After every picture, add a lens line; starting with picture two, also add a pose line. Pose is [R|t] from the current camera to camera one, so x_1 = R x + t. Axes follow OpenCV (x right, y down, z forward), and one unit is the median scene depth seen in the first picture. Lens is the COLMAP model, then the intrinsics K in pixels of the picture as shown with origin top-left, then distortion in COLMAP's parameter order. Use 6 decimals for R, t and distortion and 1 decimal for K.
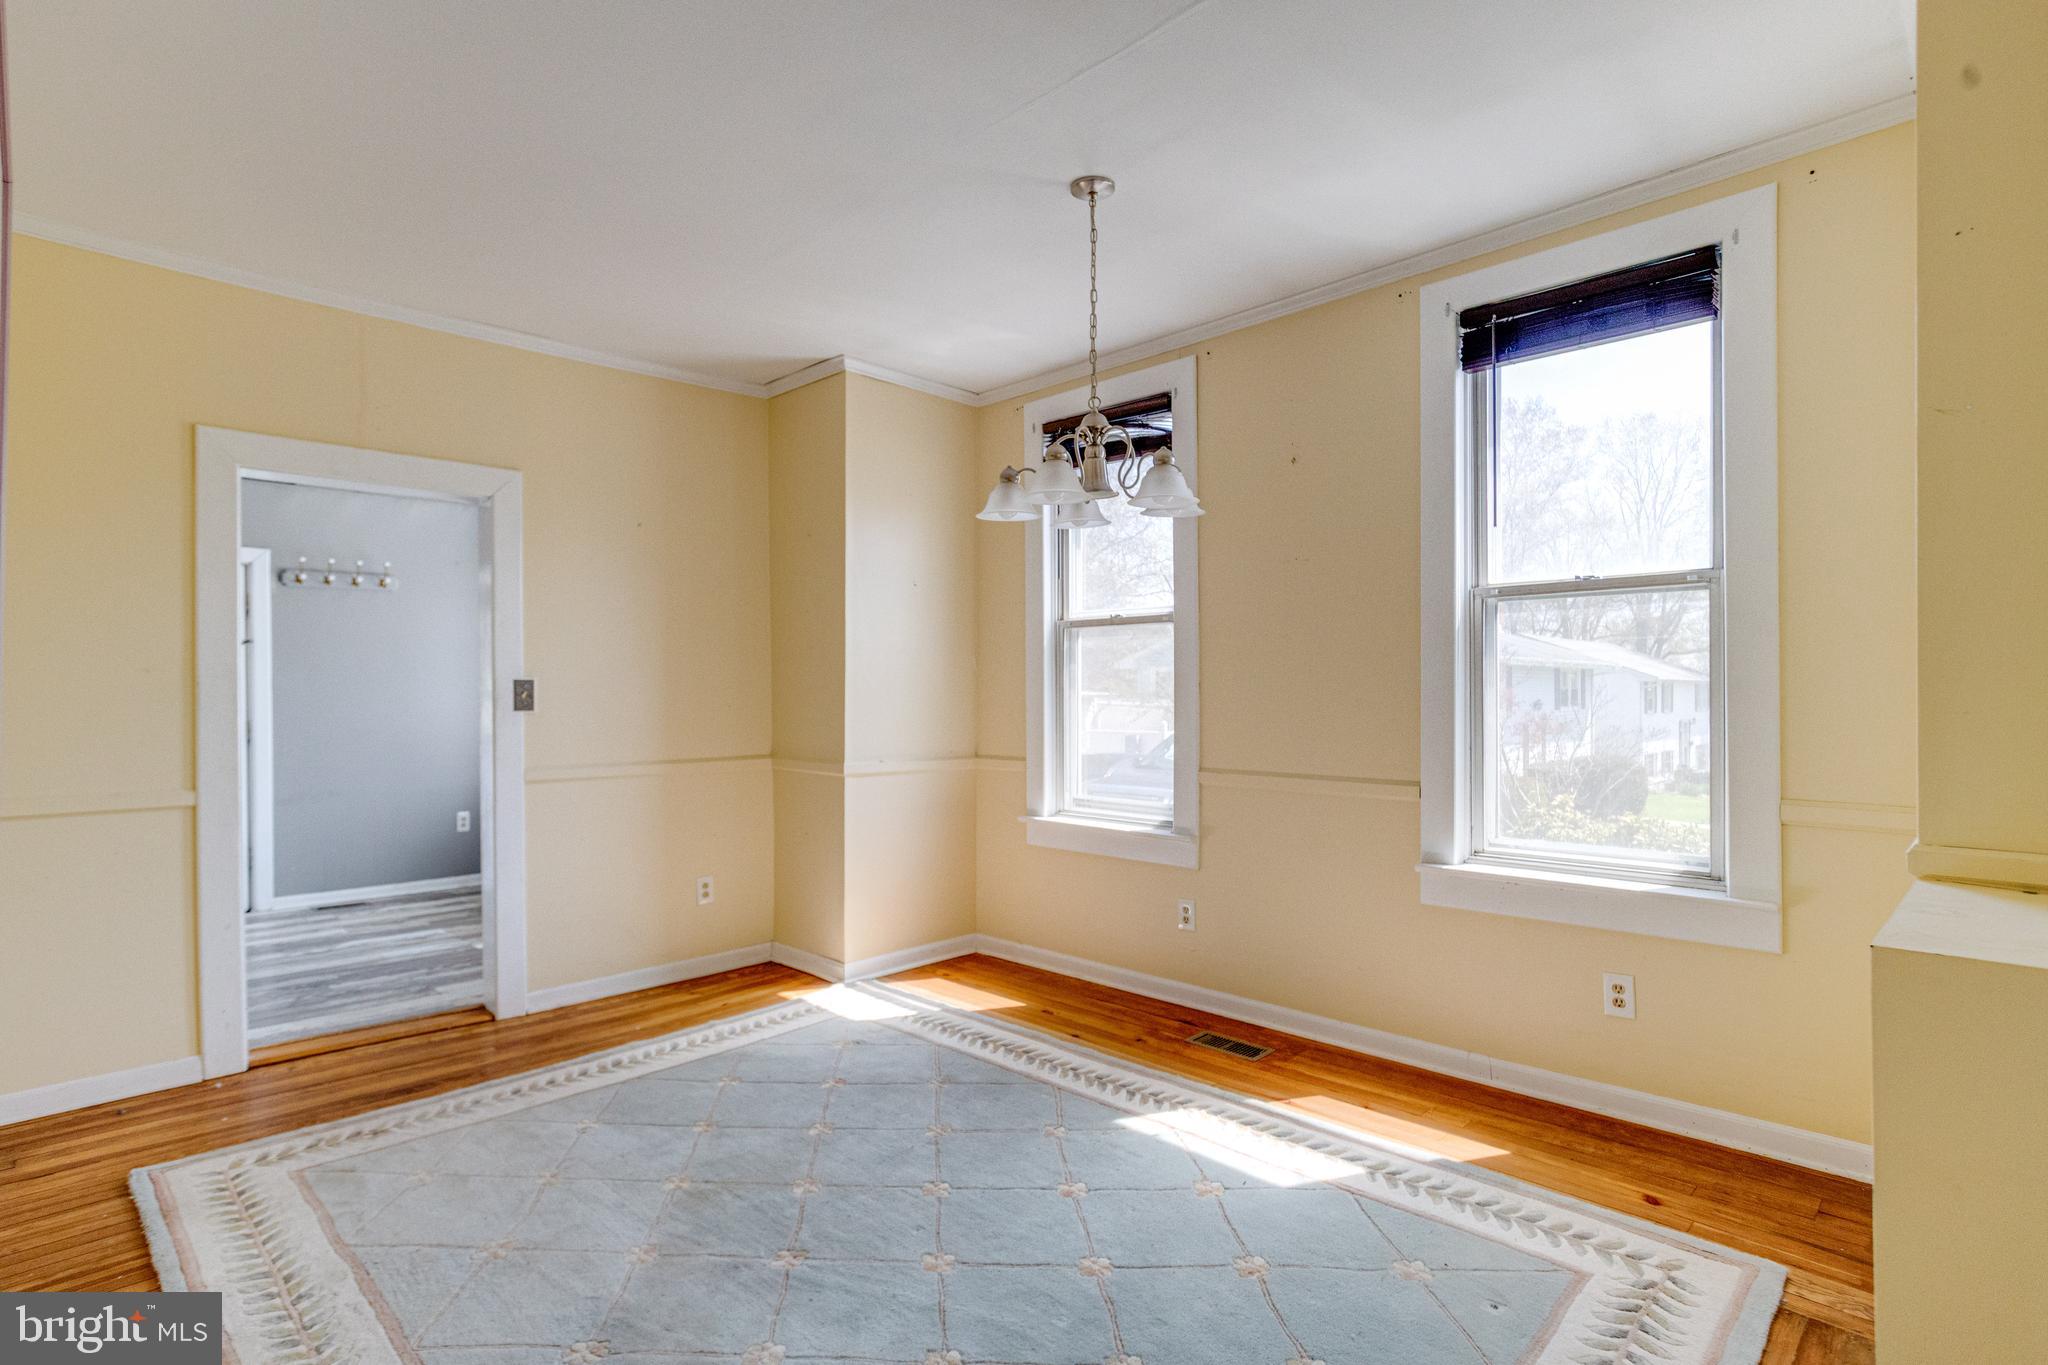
lens RADIAL K [[1012.1, 0, 1013.9], [0, 1012.1, 674.9], [0, 0, 1]] dist [-0.035679, 0.025705]
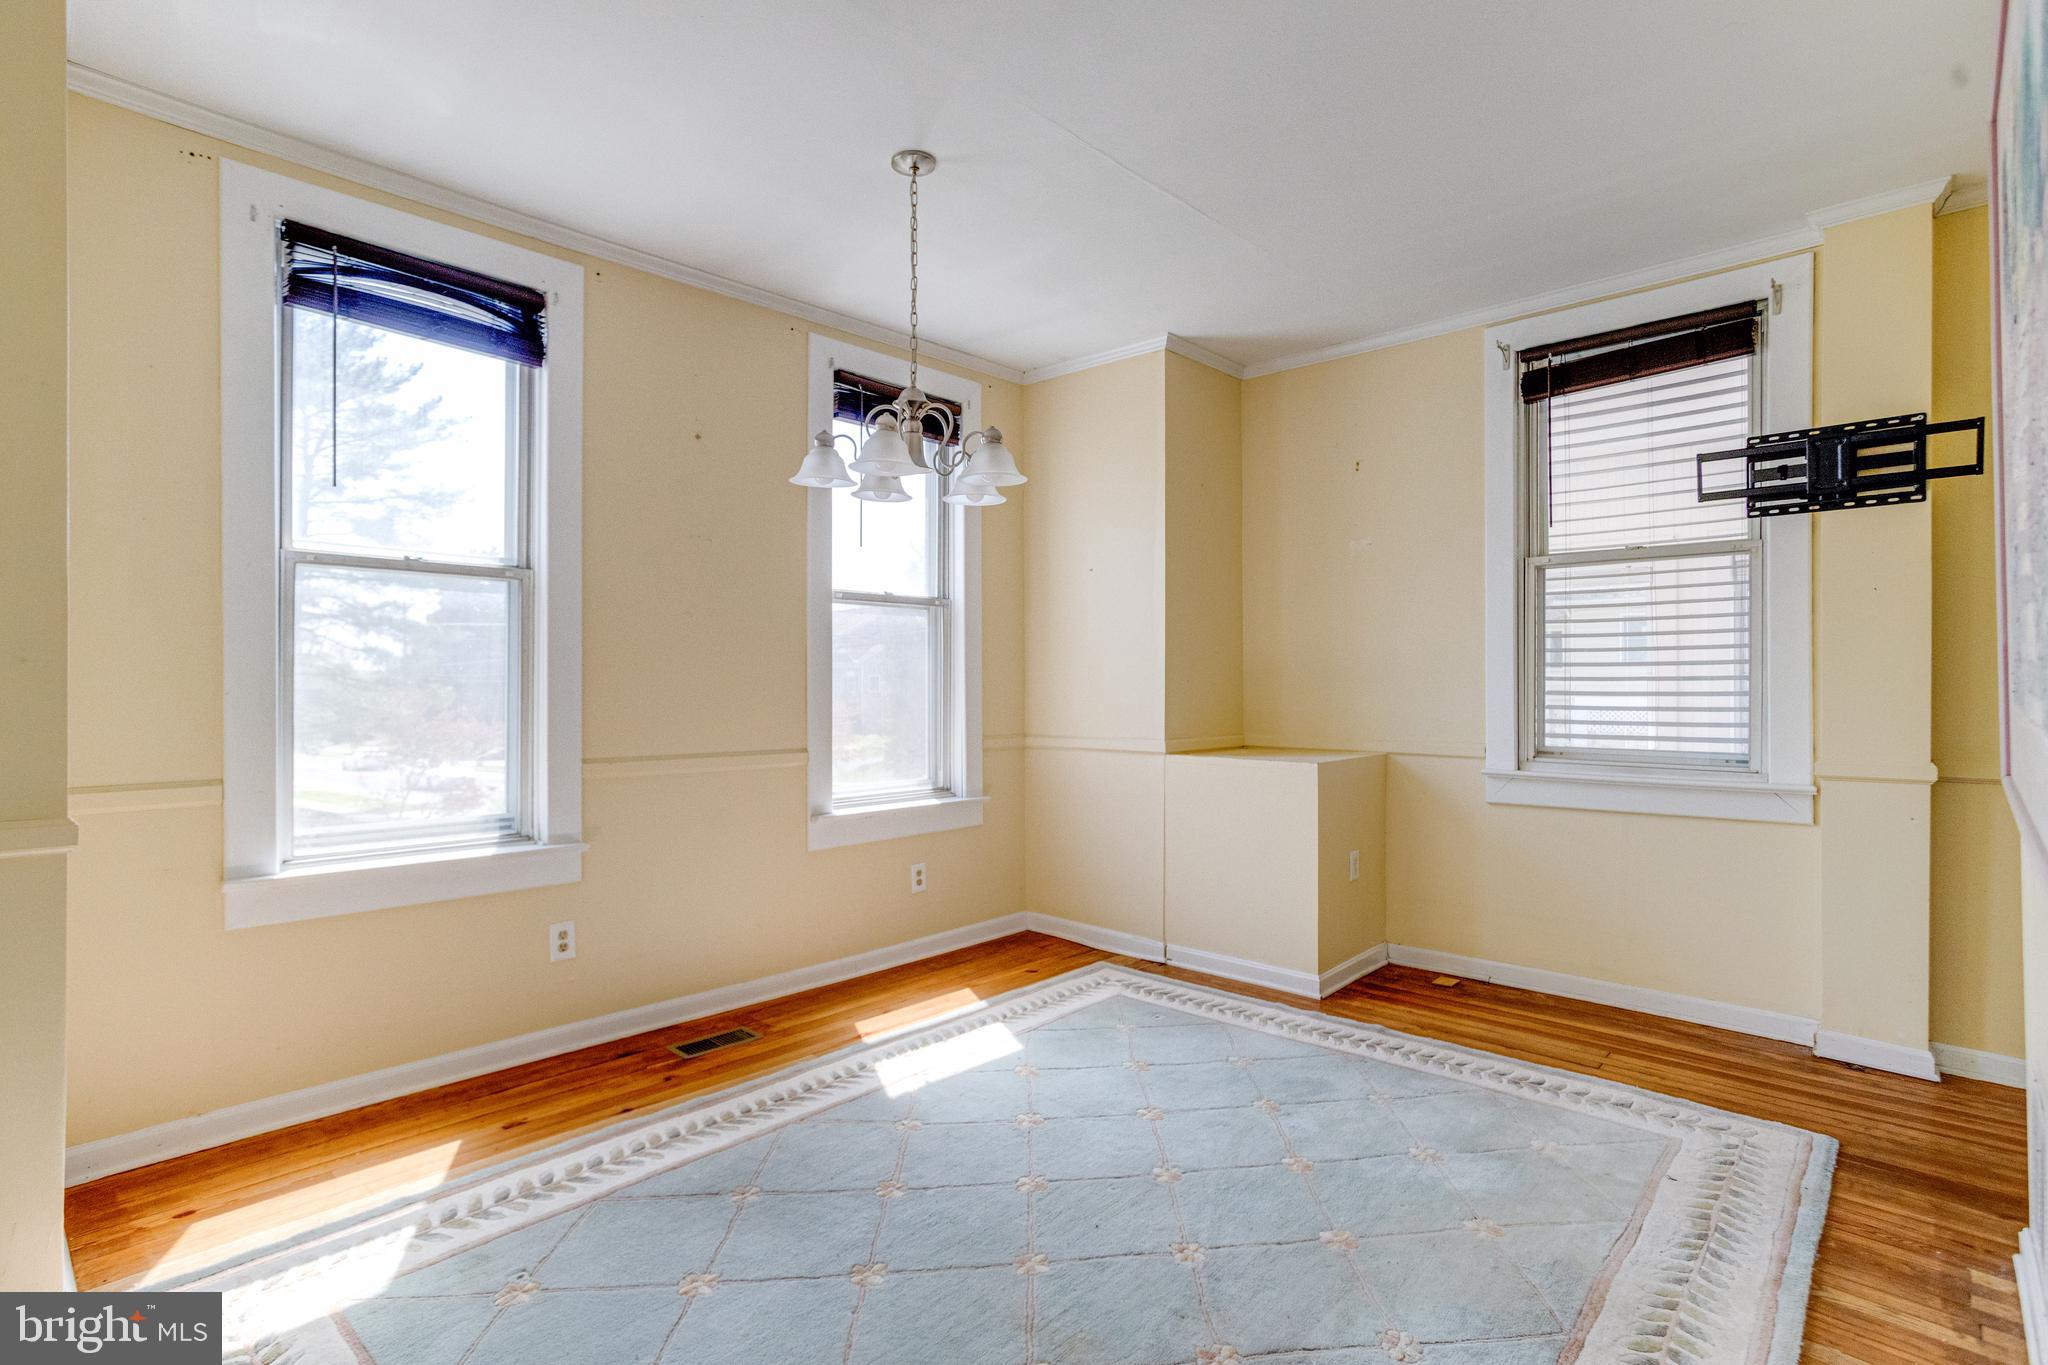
lens RADIAL K [[1012.1, 0, 1013.9], [0, 1012.1, 674.9], [0, 0, 1]] dist [-0.035679, 0.025705]
pose [[-0.033325, 0.002005, 0.999443, -0.751537], [-0.022203, 0.999750, -0.002746, 0.015956], [-0.999198, -0.022282, -0.033273, 0.756951]]
